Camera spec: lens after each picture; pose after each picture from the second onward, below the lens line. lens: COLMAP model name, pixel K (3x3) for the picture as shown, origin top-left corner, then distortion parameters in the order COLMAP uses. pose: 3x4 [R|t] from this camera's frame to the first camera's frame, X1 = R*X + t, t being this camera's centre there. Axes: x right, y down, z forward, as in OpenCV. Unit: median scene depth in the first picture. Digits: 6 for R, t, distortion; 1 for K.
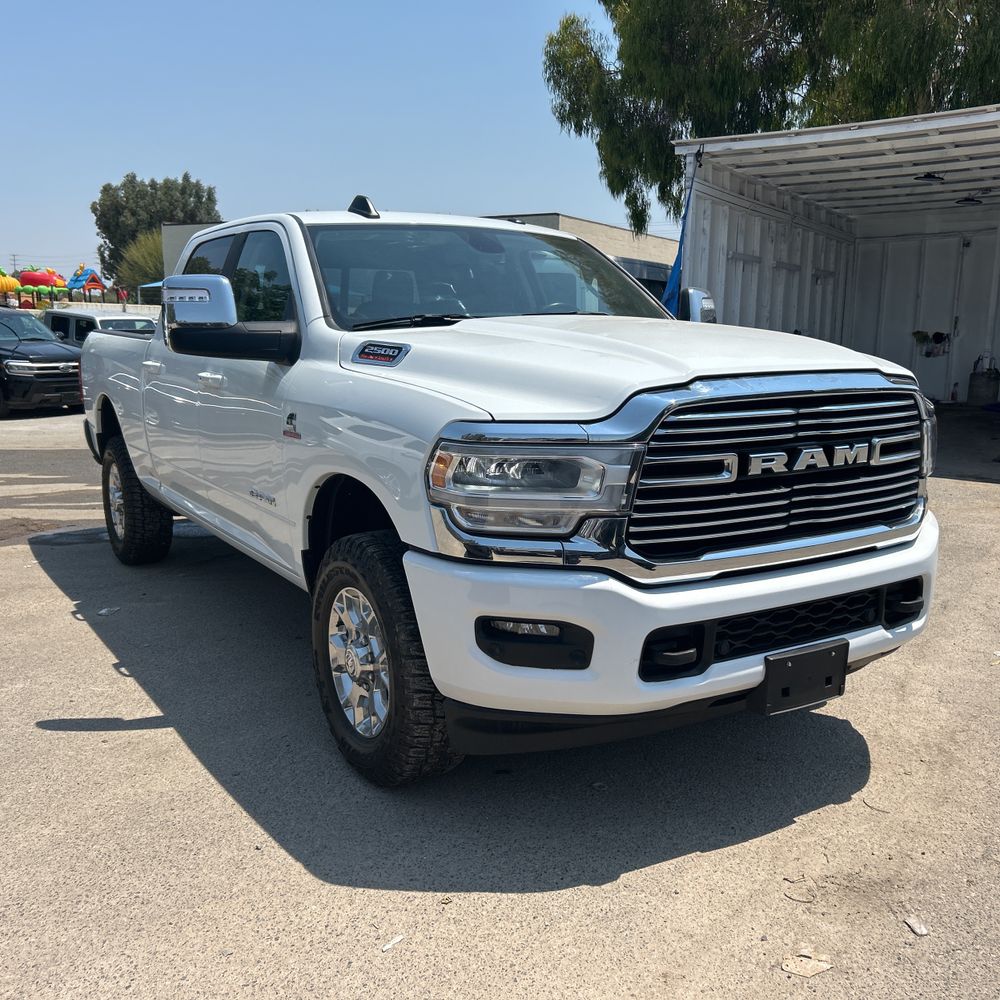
lens RADIAL K [[1021.4, 0, 501.0], [0, 1021.4, 497.1], [0, 0, 1]] dist [0.022990, 0.009225]
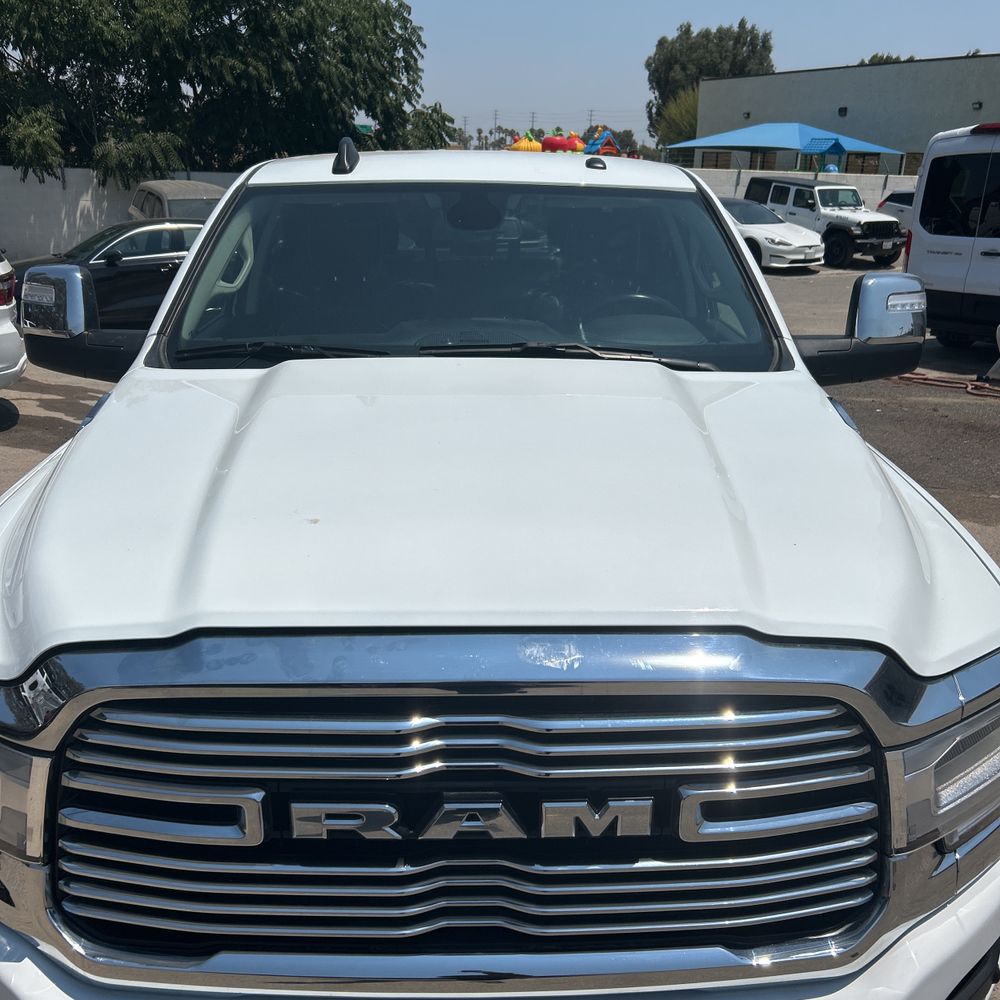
lens RADIAL K [[1012.7, 0, 496.1], [0, 1012.7, 498.9], [0, 0, 1]] dist [0.016398, 0.018955]
pose [[0.865070, 0.160505, -0.475281, 0.481558], [-0.093148, 0.982351, 0.162203, -0.243038], [0.492927, -0.096046, 0.864753, 0.587290]]
